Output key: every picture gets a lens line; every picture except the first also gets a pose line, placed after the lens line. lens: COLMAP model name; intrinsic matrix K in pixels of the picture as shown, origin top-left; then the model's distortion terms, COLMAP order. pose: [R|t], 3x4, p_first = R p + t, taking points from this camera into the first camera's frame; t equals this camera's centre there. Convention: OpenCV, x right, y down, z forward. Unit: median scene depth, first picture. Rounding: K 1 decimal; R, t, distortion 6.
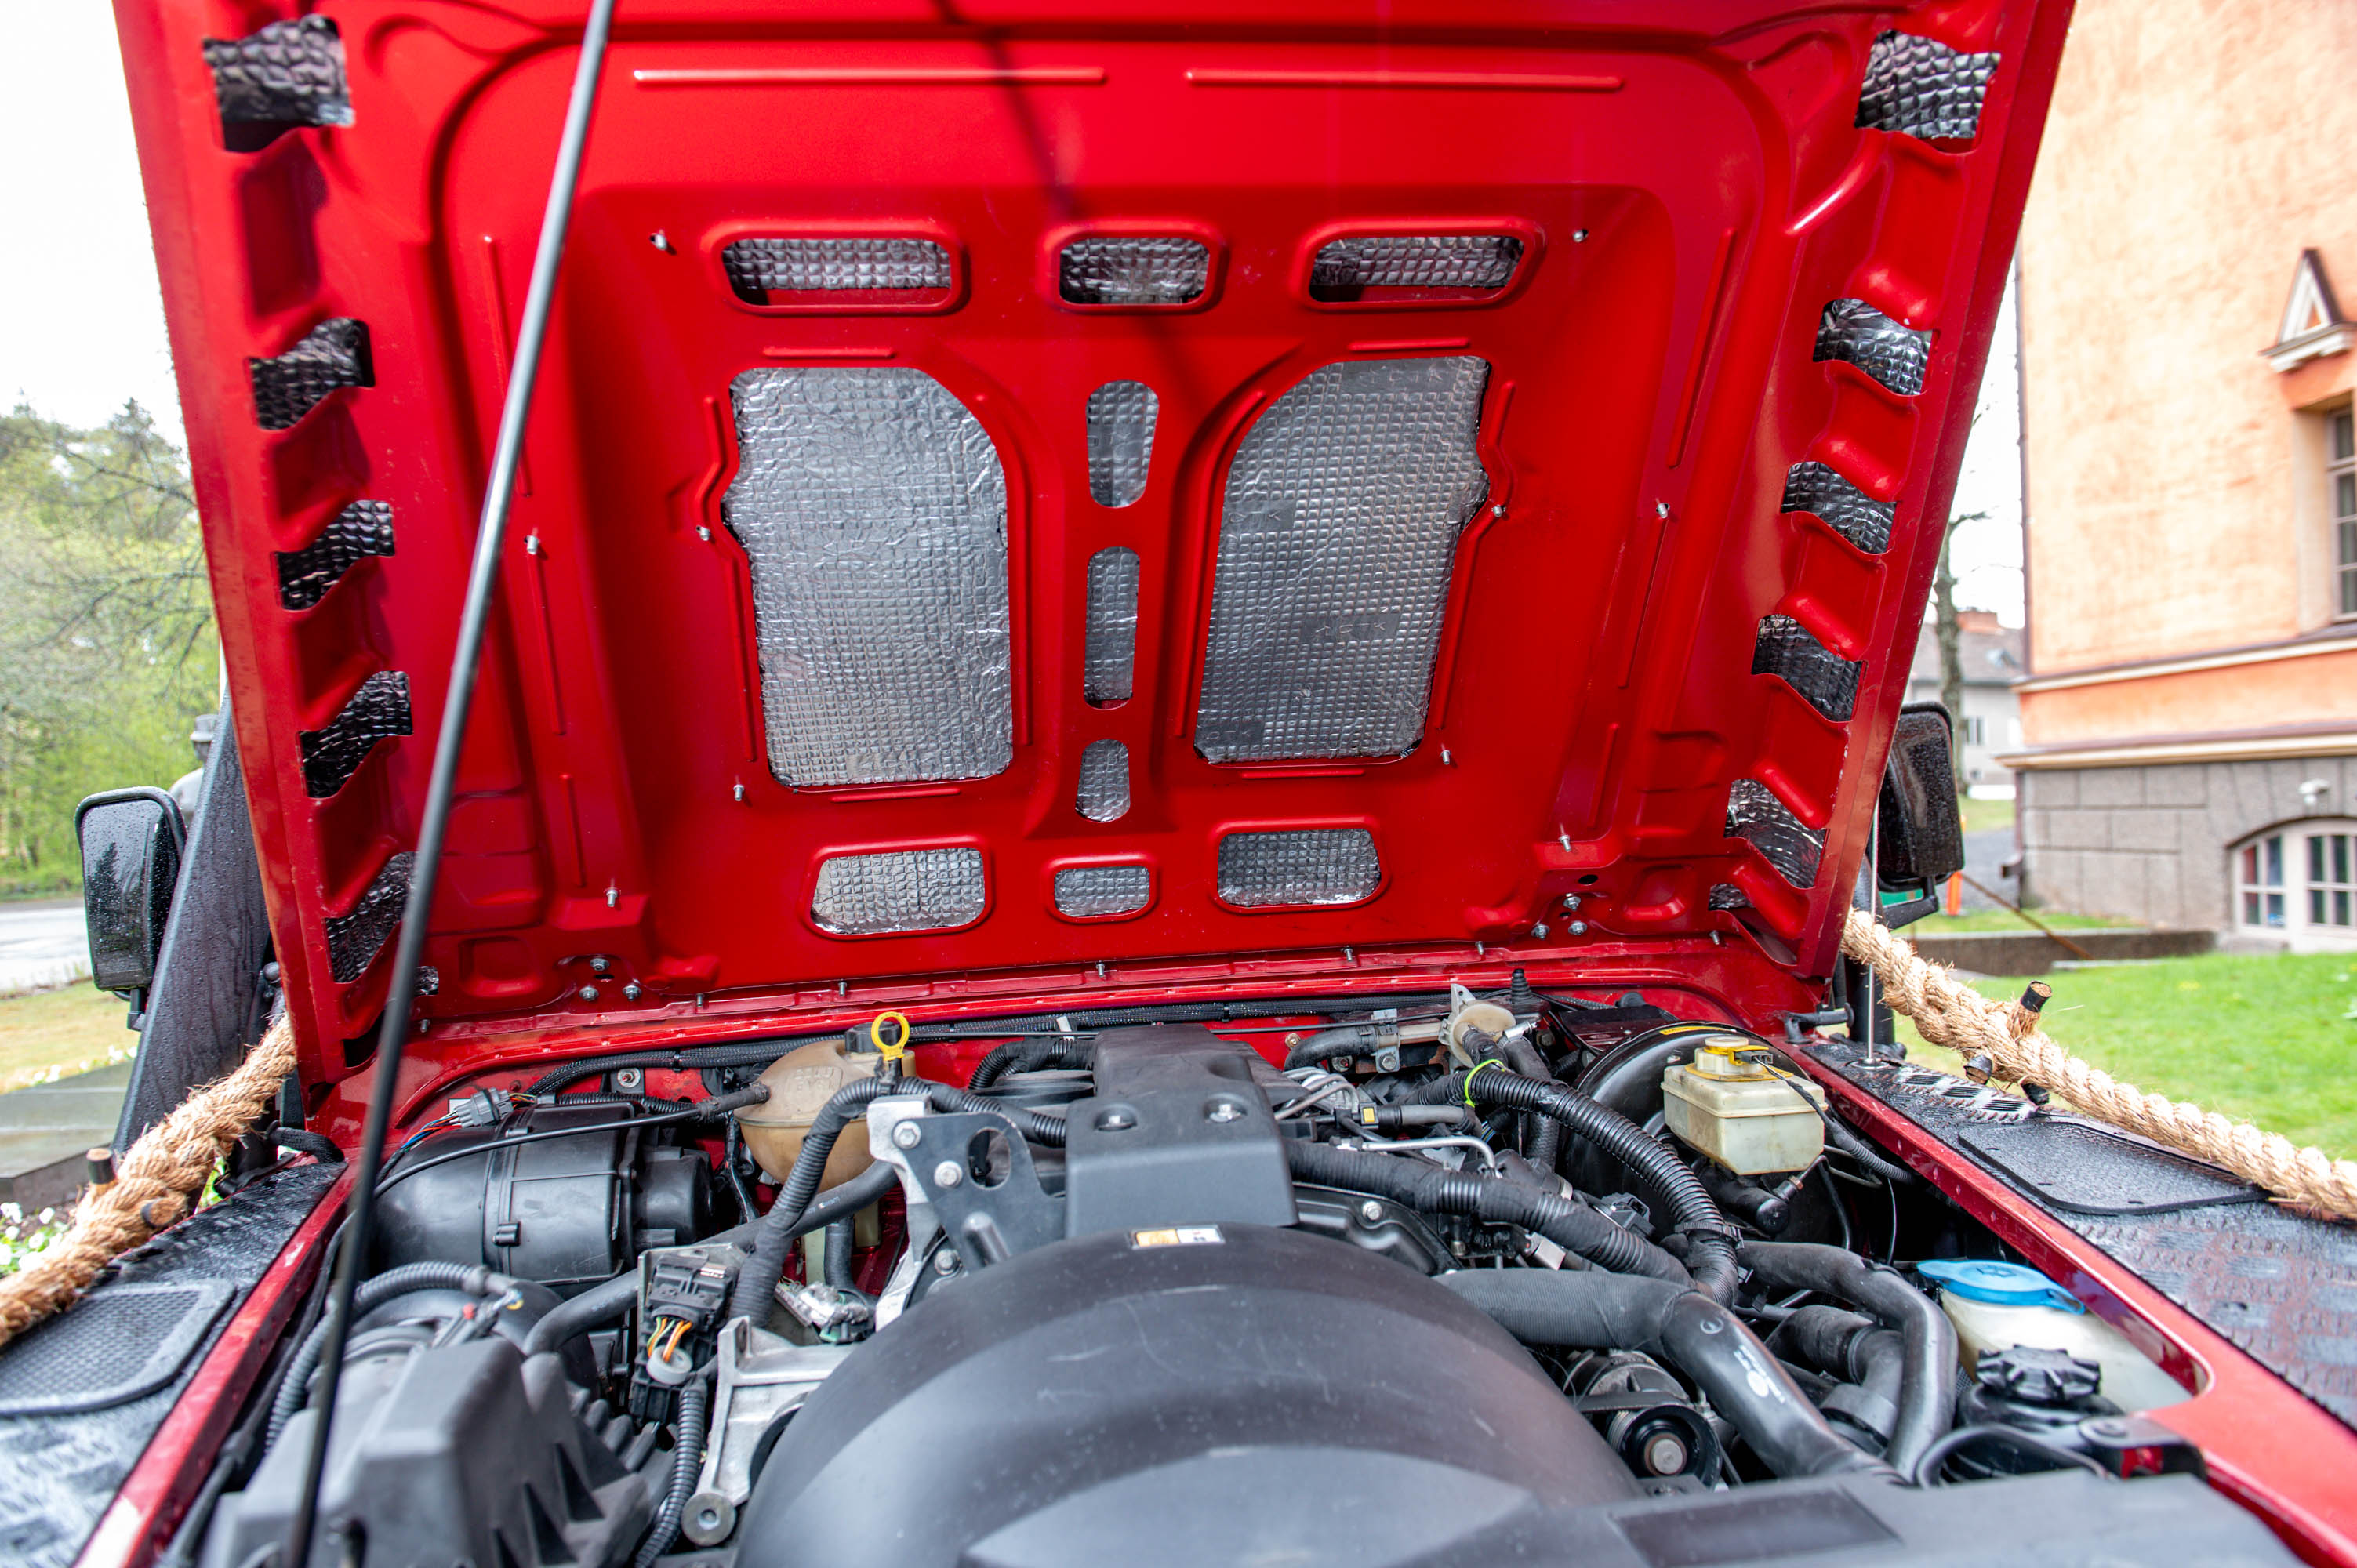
lens RADIAL K [[1652.6, 0, 1174.7], [0, 1652.6, 779.5], [0, 0, 1]] dist [0.033852, -0.001780]
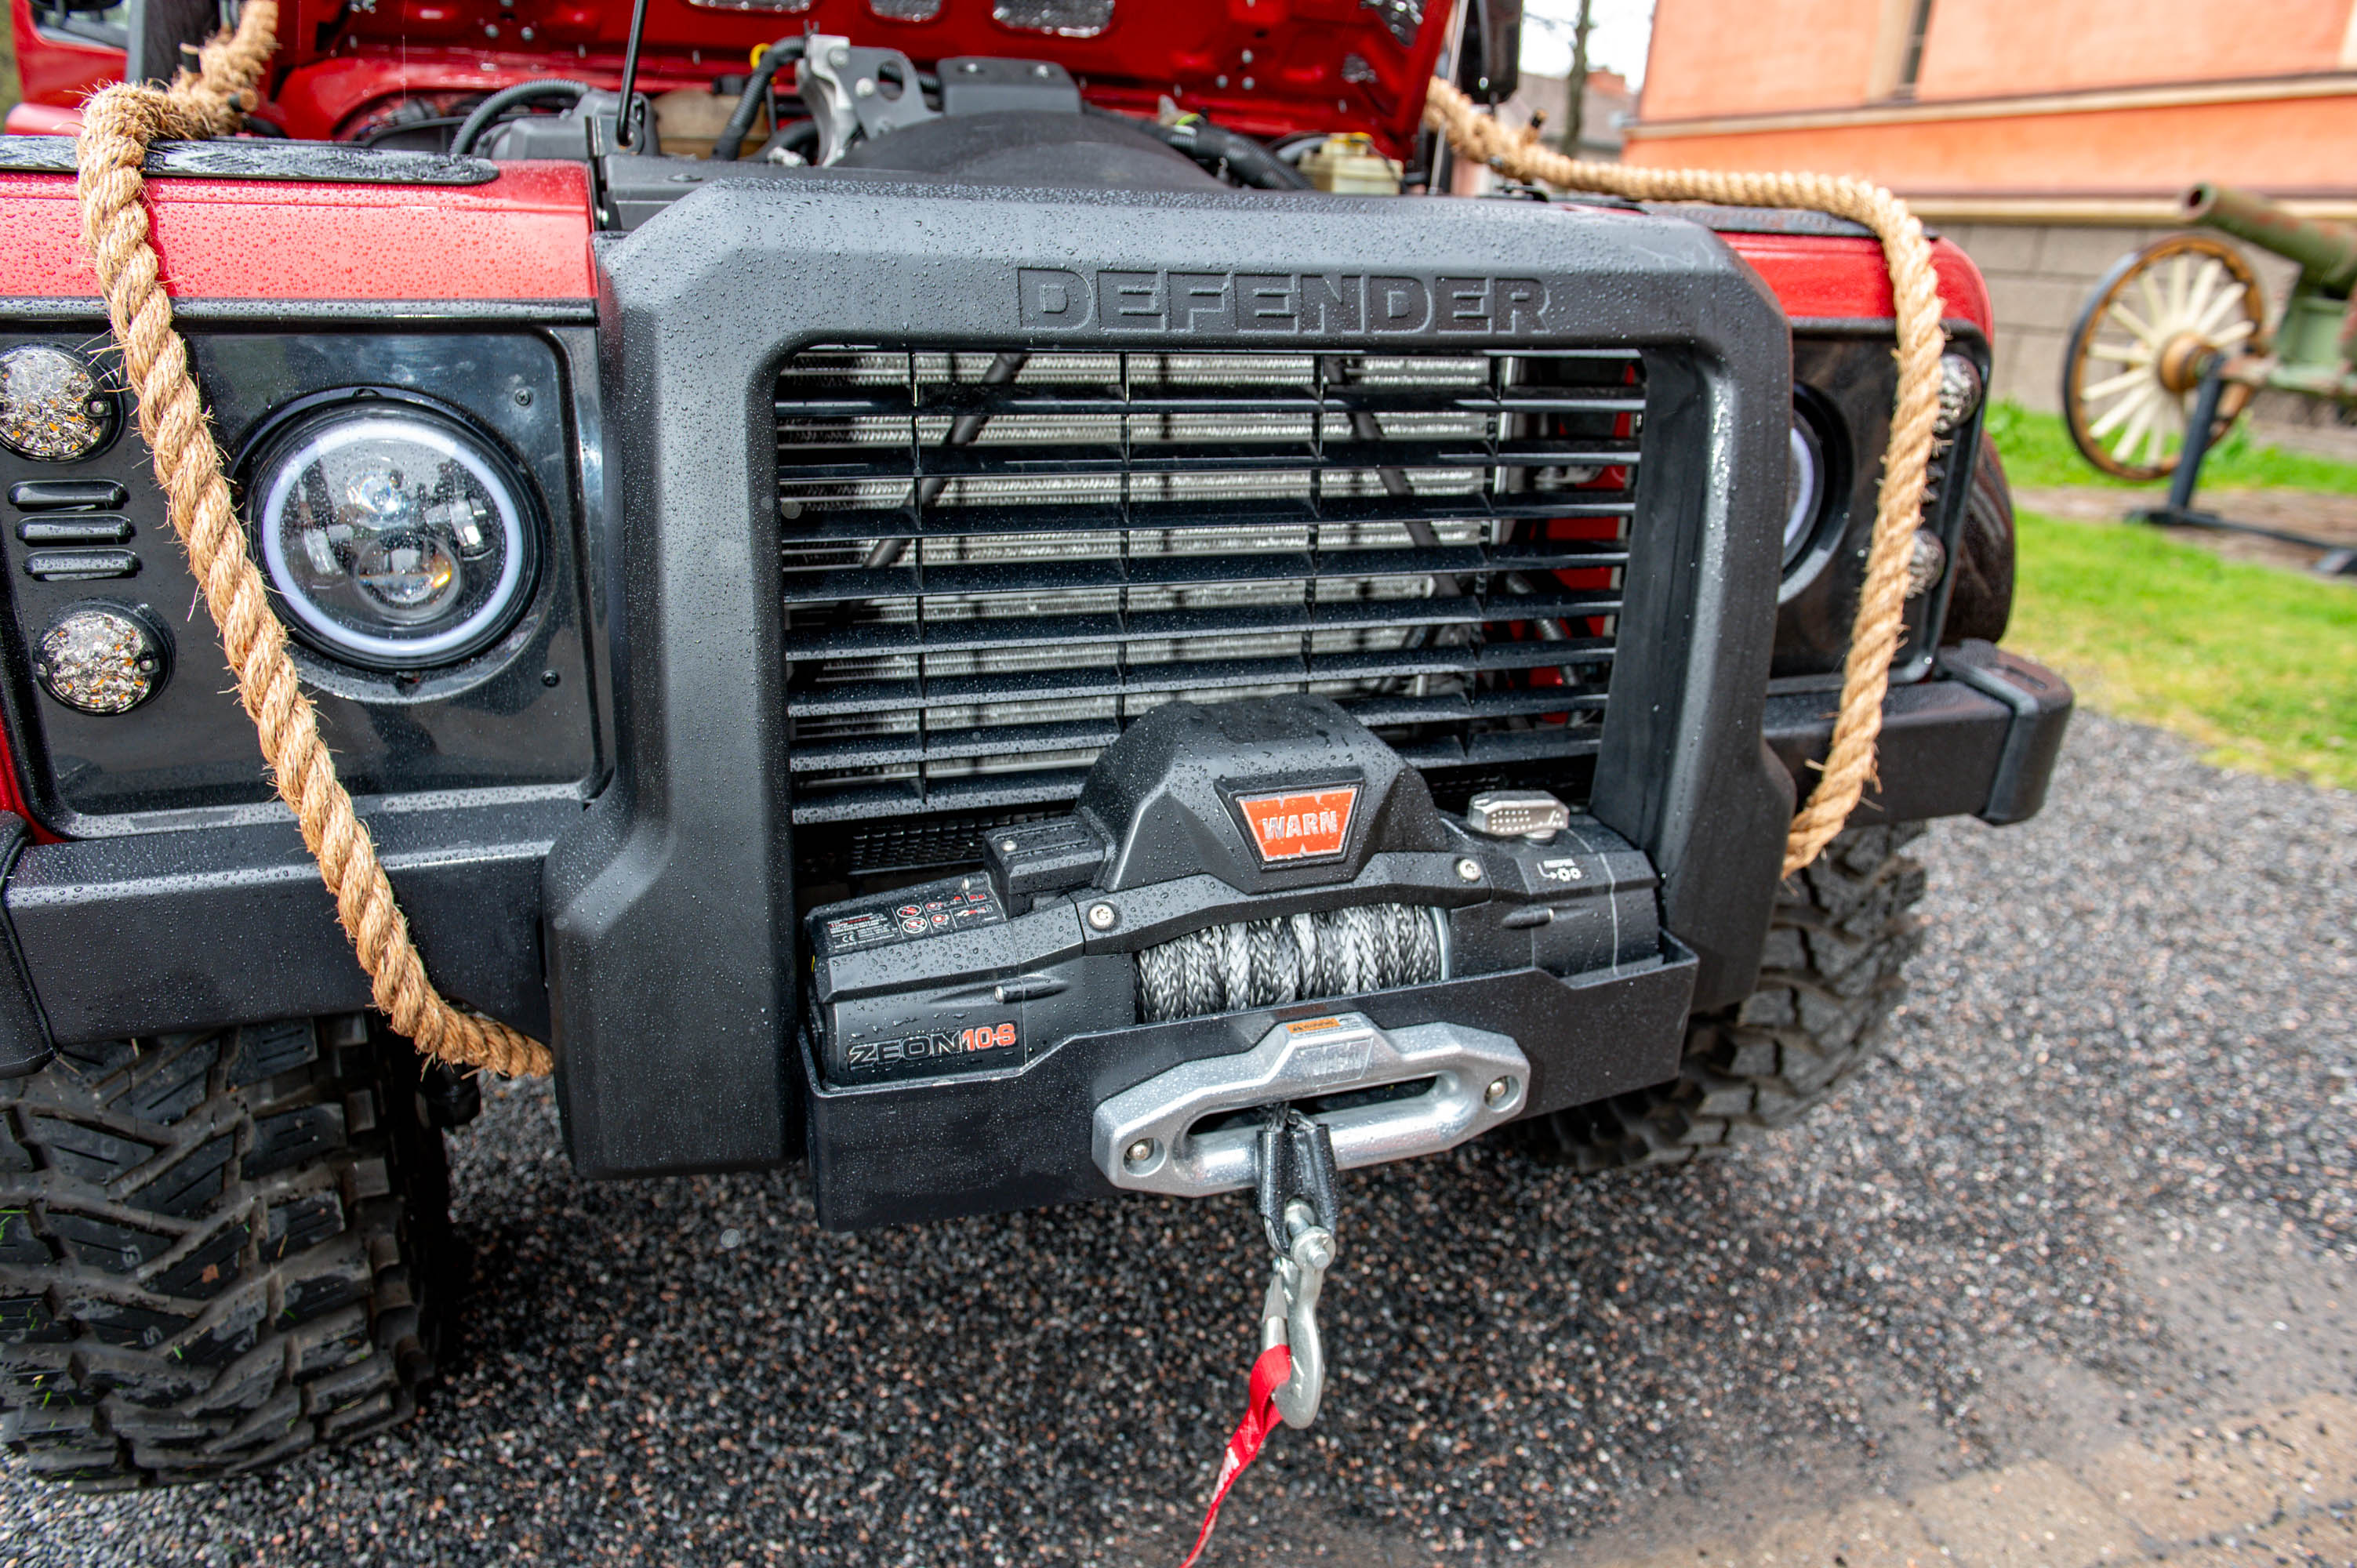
lens RADIAL K [[1652.6, 0, 1186.5], [0, 1652.6, 779.8], [0, 0, 1]] dist [0.033852, -0.001780]
pose [[0.971392, 0.004226, 0.237445, -0.135228], [-0.082499, 0.943577, 0.320714, 0.207241], [-0.222692, -0.331128, 0.916931, -0.455824]]
